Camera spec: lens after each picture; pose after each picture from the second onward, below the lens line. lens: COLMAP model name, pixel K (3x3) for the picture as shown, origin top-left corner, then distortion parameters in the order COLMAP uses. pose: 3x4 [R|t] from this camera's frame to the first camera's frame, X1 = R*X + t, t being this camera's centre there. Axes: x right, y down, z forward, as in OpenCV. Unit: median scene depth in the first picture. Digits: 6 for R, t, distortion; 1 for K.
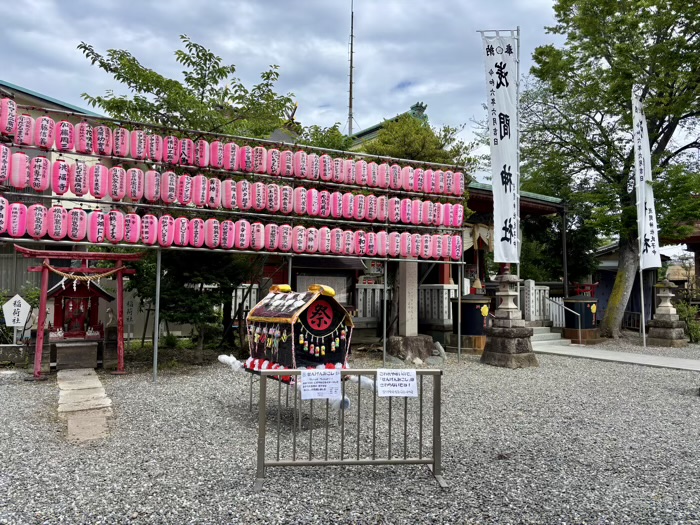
lens RADIAL K [[578.0, 0, 350.0], [0, 578.0, 262.5], [0, 0, 1]] dist [-0.003790, -0.007894]
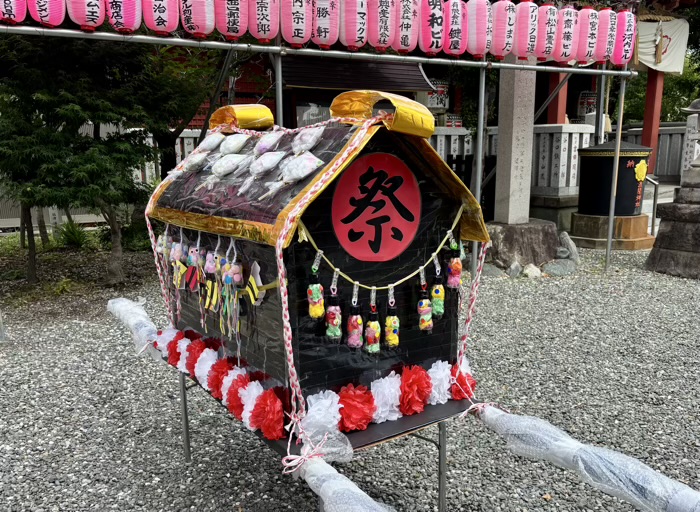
lens RADIAL K [[696.2, 0, 404.3], [0, 696.2, 340.0], [0, 0, 1]] dist [0.061273, -0.024072]
pose [[0.998827, -0.025442, 0.041190, -0.052657], [0.011157, 0.948850, 0.315531, 0.043333], [-0.047111, -0.314701, 0.948021, 0.633778]]
